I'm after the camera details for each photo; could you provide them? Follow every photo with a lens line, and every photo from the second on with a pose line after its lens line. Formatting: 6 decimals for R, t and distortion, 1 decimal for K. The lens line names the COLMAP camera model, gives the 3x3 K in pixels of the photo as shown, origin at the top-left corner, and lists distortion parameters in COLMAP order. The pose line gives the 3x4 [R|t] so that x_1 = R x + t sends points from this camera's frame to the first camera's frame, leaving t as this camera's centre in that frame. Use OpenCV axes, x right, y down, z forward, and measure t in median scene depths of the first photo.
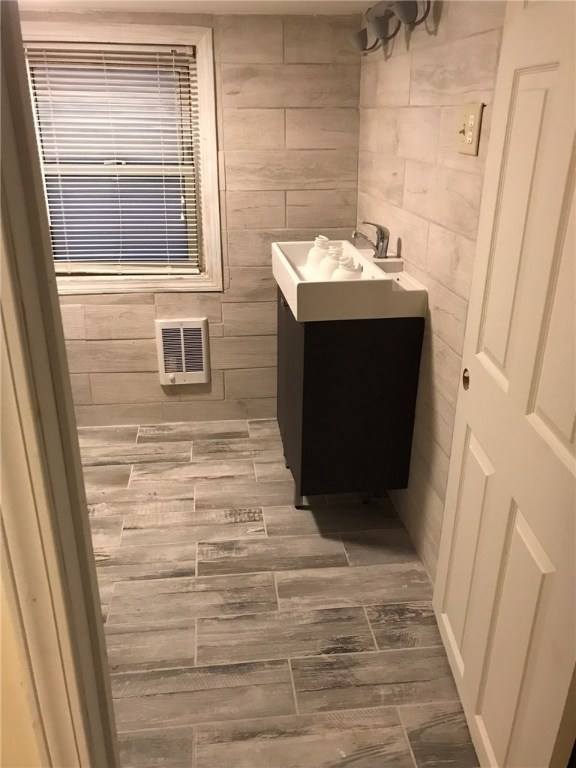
lens RADIAL K [[633.6, 0, 288.0], [0, 633.6, 384.0], [0, 0, 1]] dist [0.024722, -0.009784]
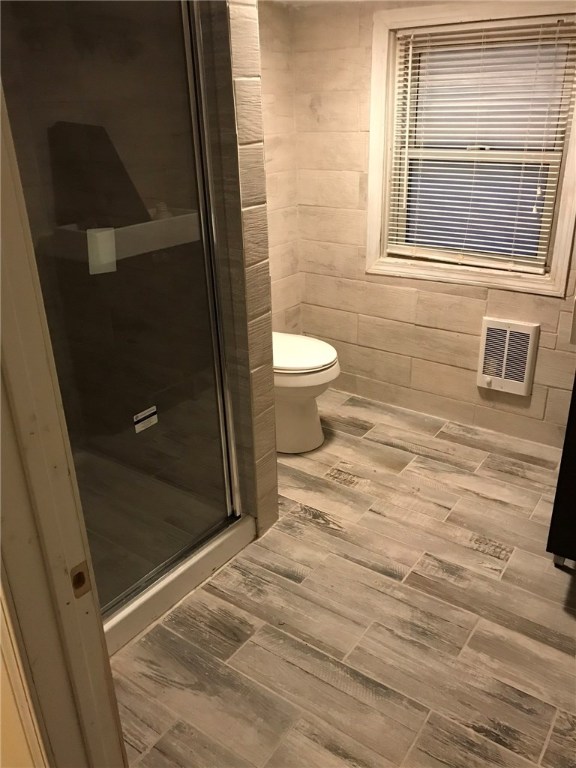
lens RADIAL K [[633.6, 0, 288.0], [0, 633.6, 384.0], [0, 0, 1]] dist [0.024722, -0.009784]
pose [[0.744531, 0.245297, -0.620889, 0.197785], [-0.234806, 0.966842, 0.100410, -0.033588], [0.624932, 0.071030, 0.777441, 0.102221]]
